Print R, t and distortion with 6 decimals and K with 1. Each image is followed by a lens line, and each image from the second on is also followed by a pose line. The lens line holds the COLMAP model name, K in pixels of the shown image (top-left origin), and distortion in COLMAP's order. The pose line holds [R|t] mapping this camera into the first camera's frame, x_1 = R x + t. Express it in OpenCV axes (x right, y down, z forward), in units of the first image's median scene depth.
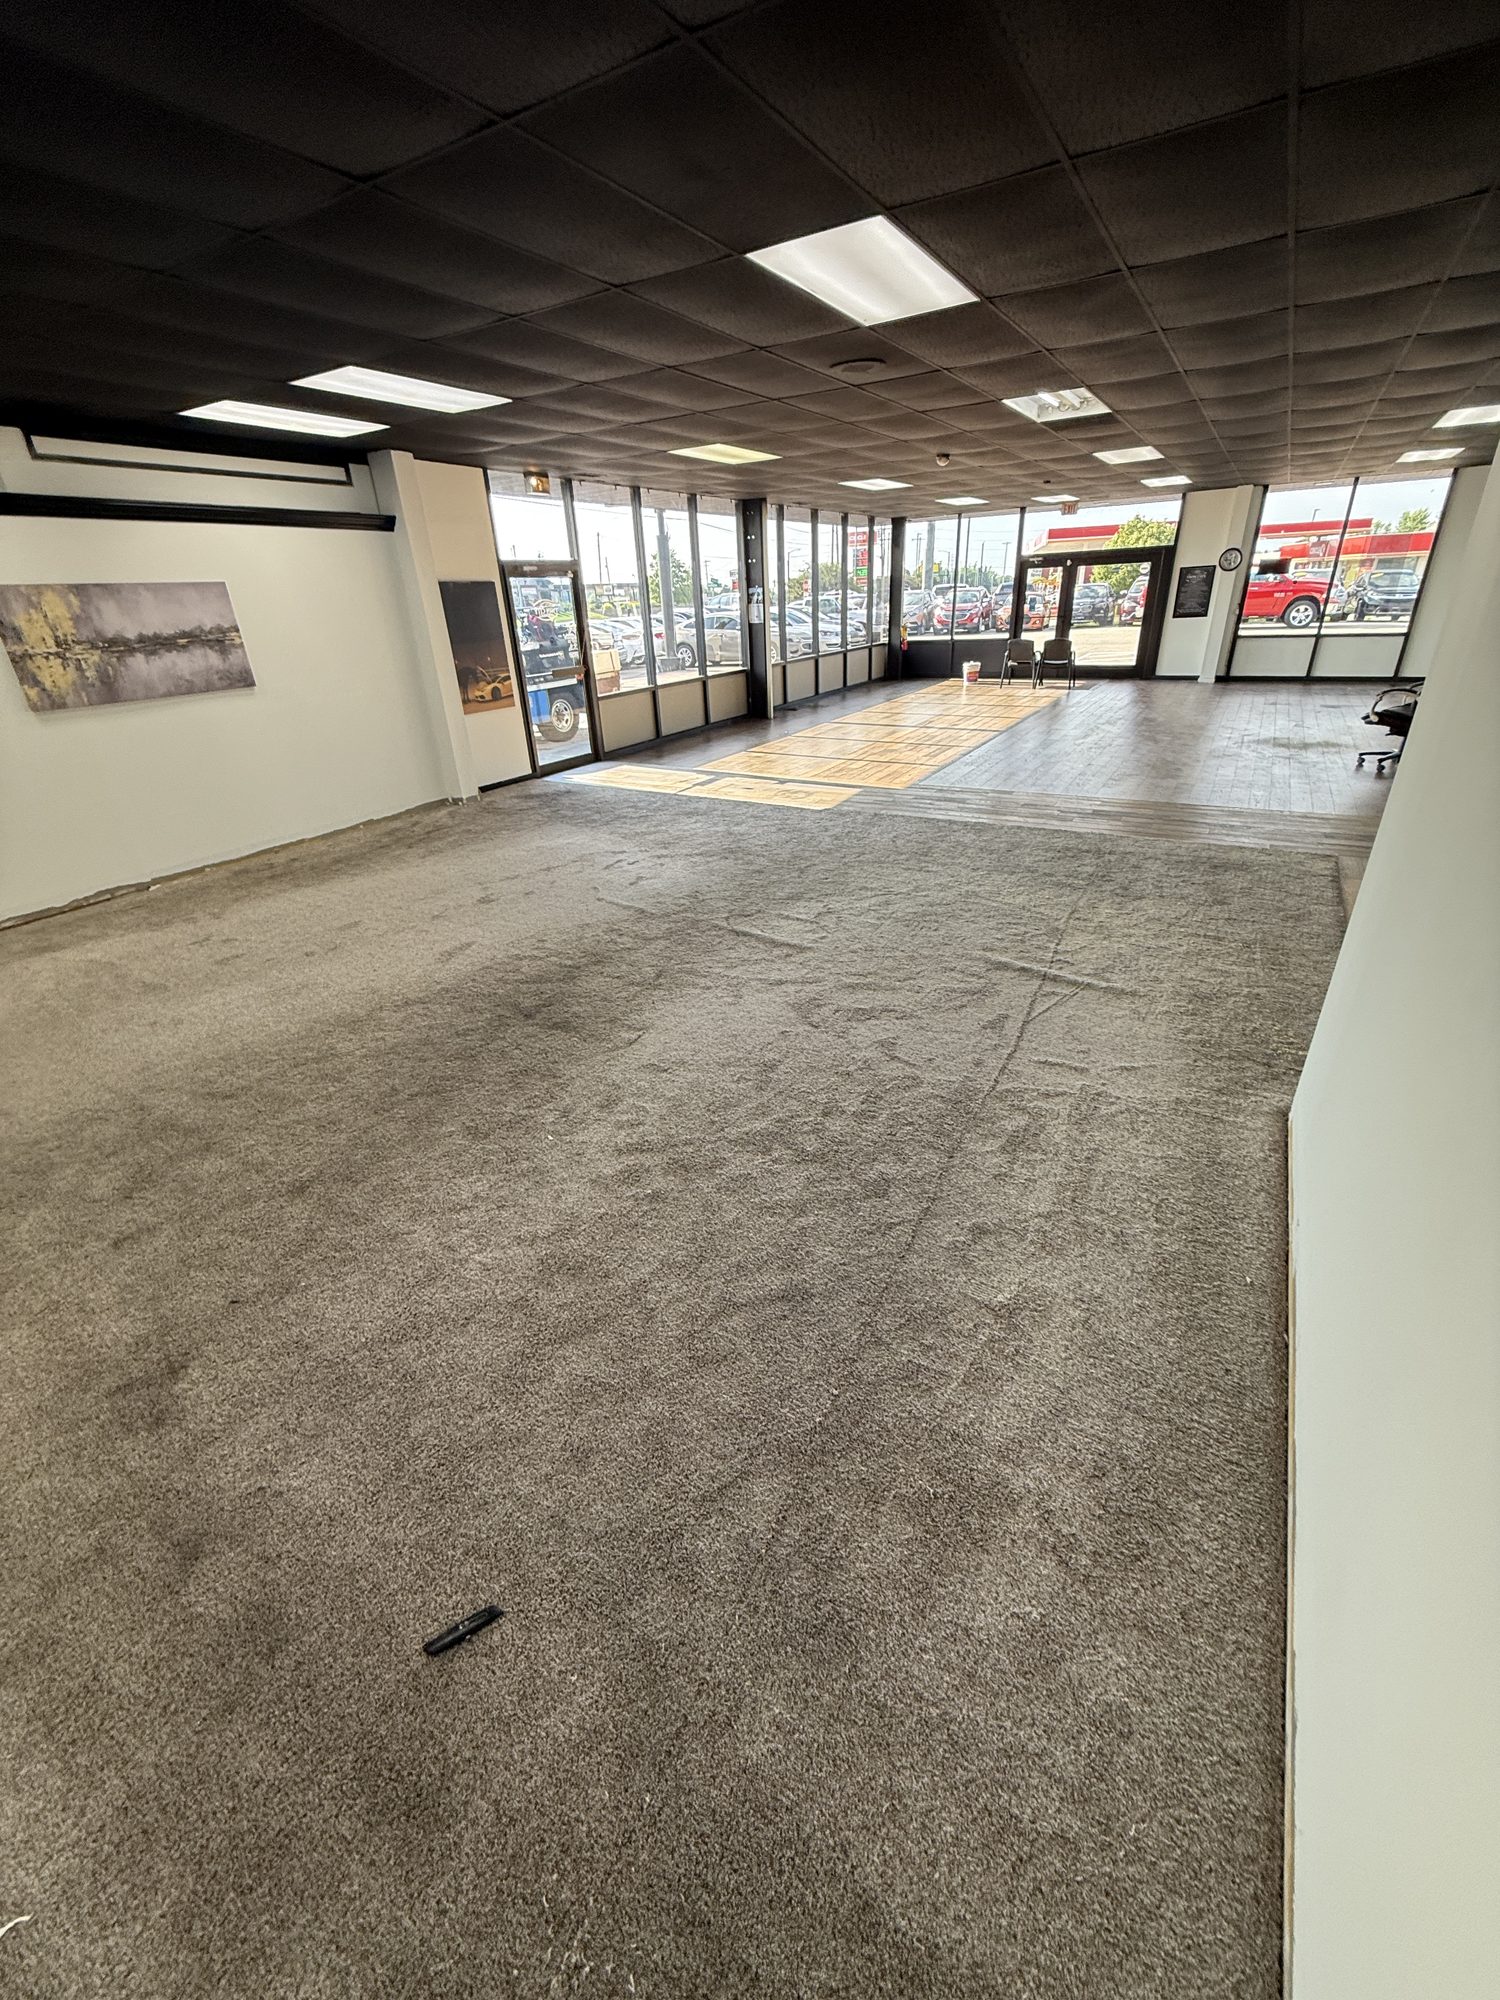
lens RADIAL K [[791.0, 0, 747.0], [0, 791.0, 995.8], [0, 0, 1]] dist [0.000806, 0.000806]
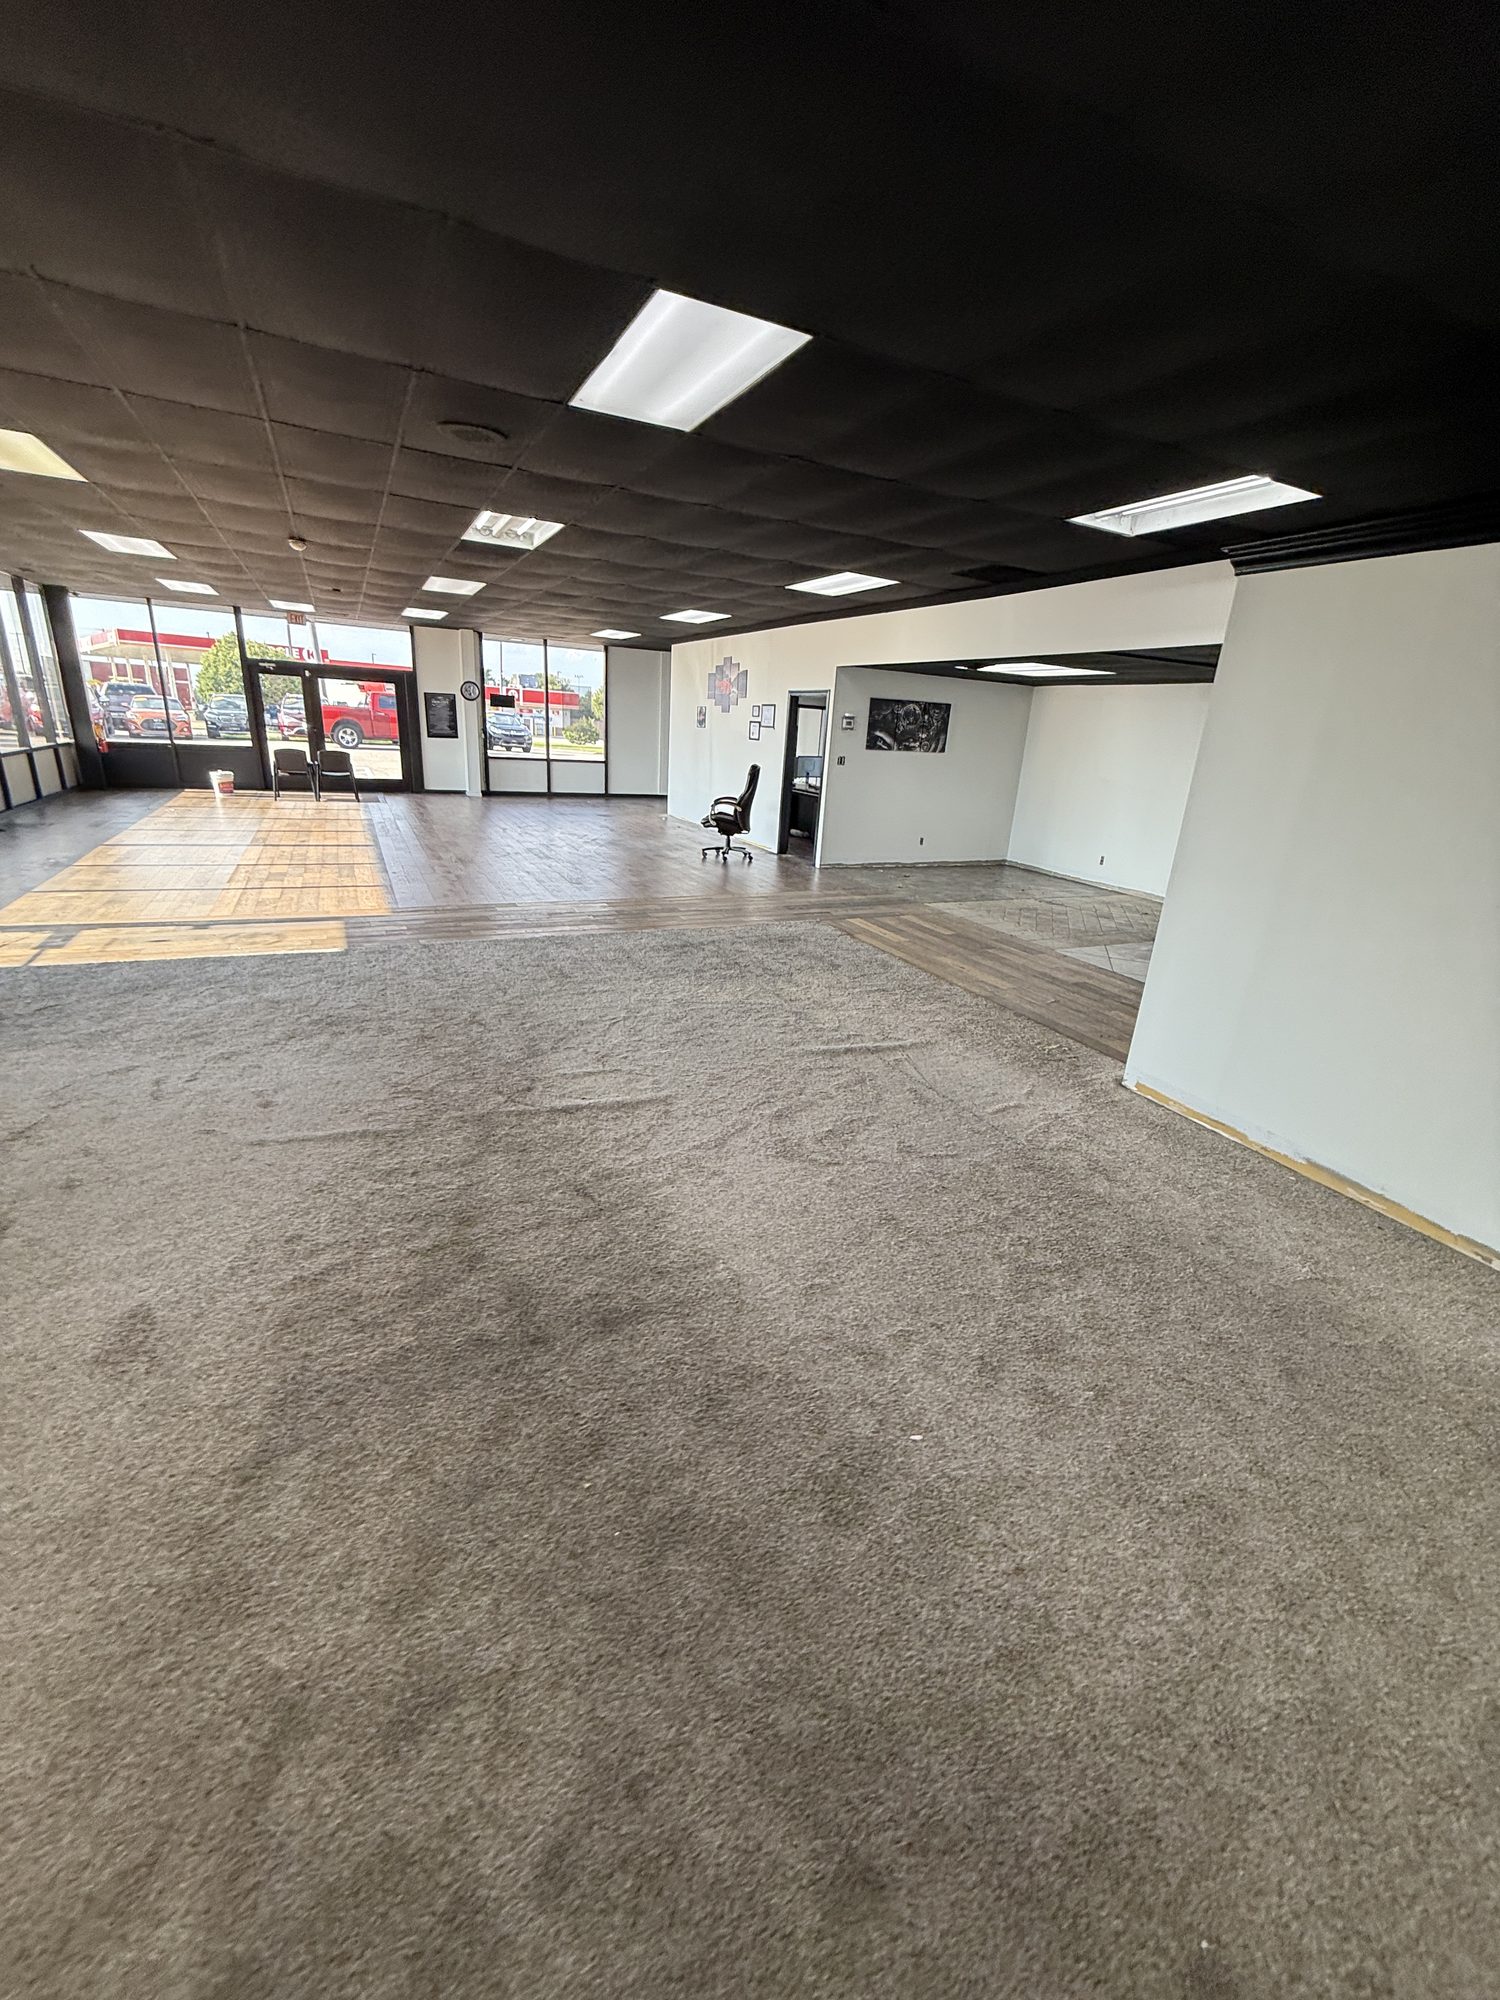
lens RADIAL K [[791.0, 0, 742.7], [0, 791.0, 1005.4], [0, 0, 1]] dist [0.000806, 0.000806]
pose [[0.548021, -0.207463, 0.810328, -0.428325], [0.302670, 0.952292, 0.039115, -0.129288], [-0.779785, 0.223826, 0.584669, 0.344600]]
